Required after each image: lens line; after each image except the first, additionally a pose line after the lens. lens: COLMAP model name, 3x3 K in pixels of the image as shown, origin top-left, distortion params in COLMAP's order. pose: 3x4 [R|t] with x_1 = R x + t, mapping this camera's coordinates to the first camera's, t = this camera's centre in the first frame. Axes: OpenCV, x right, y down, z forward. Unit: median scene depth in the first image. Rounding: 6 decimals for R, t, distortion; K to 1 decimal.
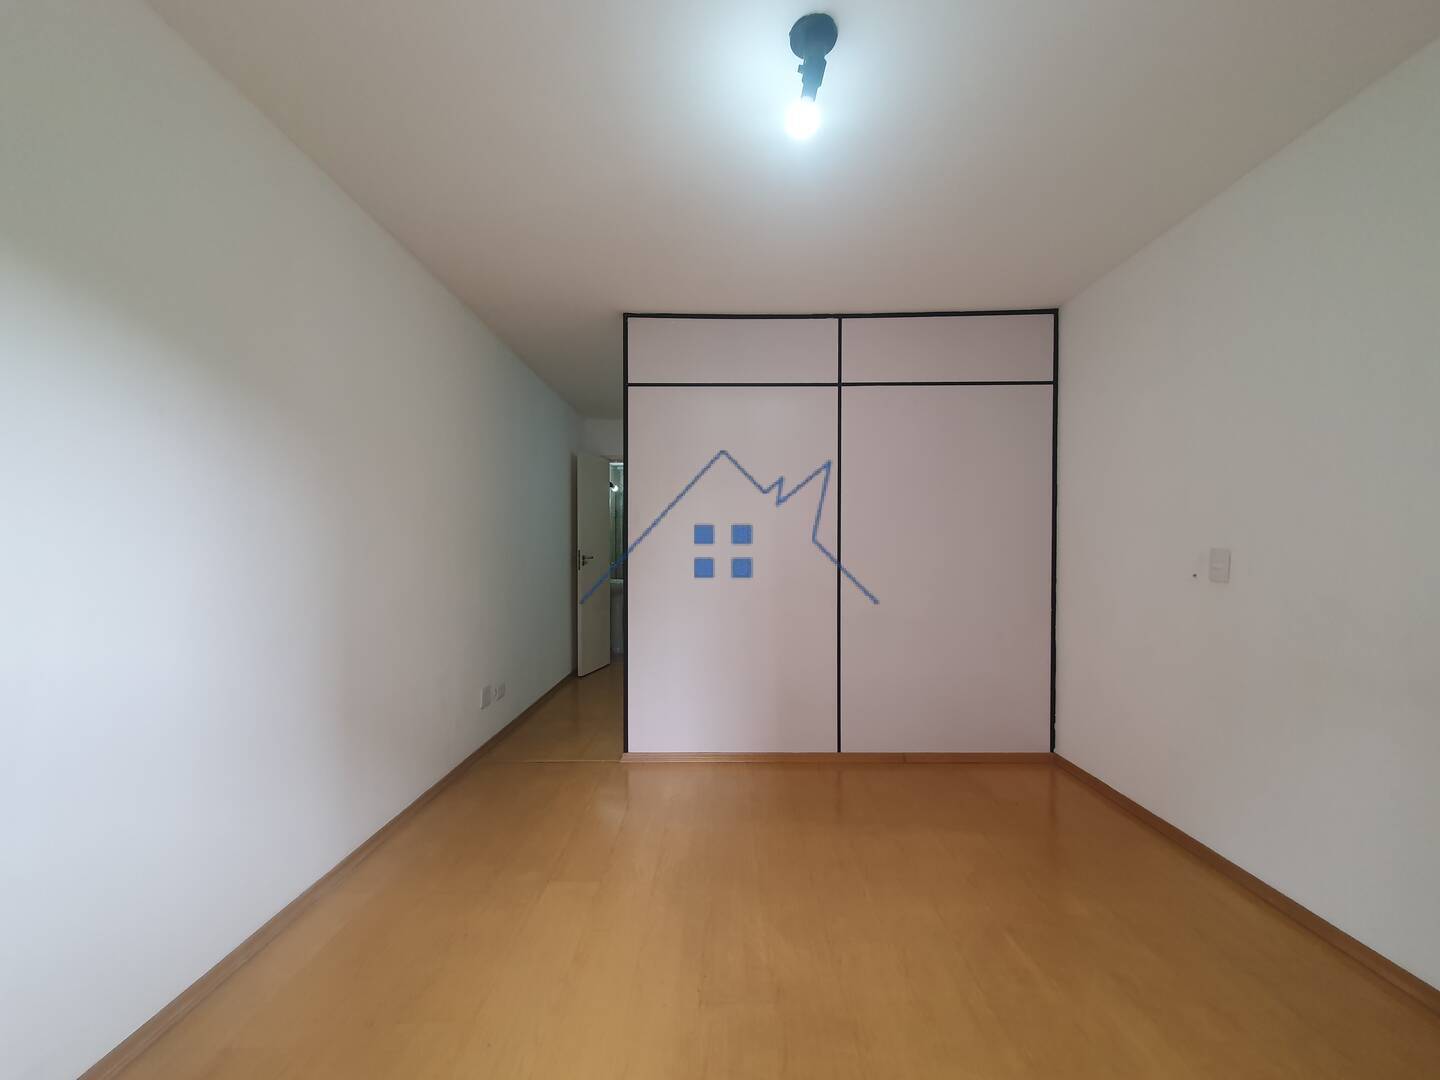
lens RADIAL K [[575.0, 0, 718.4], [0, 575.0, 541.2], [0, 0, 1]] dist [0.001558, -0.000908]
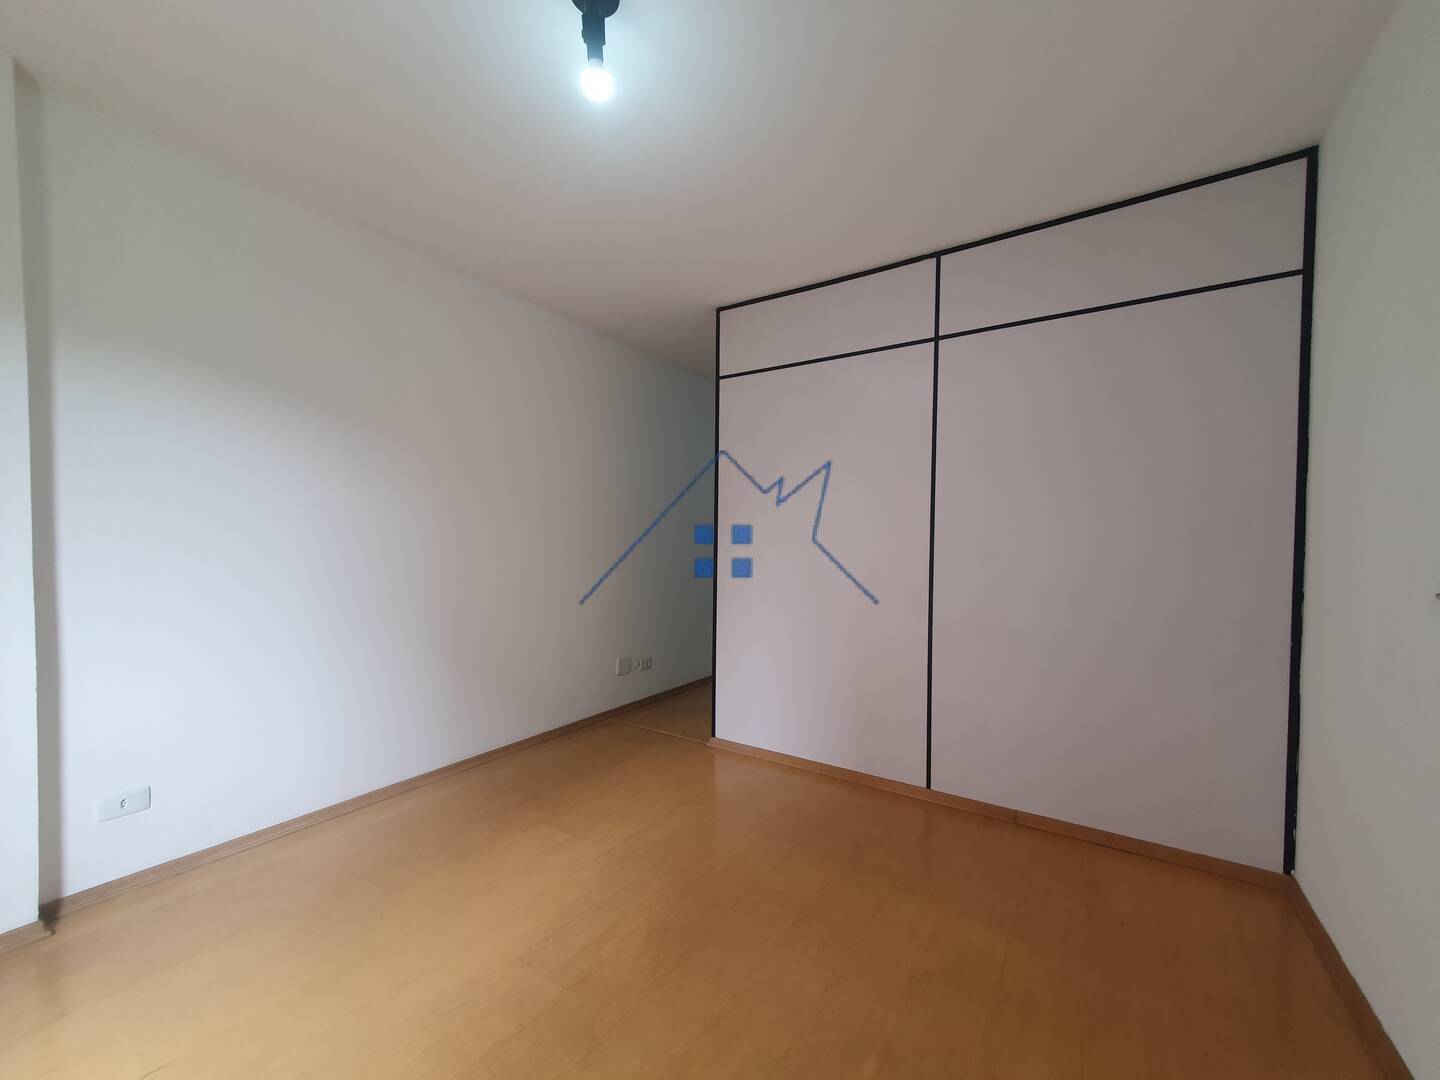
lens RADIAL K [[575.0, 0, 718.0], [0, 575.0, 539.7], [0, 0, 1]] dist [0.001558, -0.000908]
pose [[0.832206, 0.008786, -0.554397, 0.407817], [-0.004906, 0.999952, 0.008483, 0.006162], [0.554445, -0.004340, 0.832209, 0.149947]]
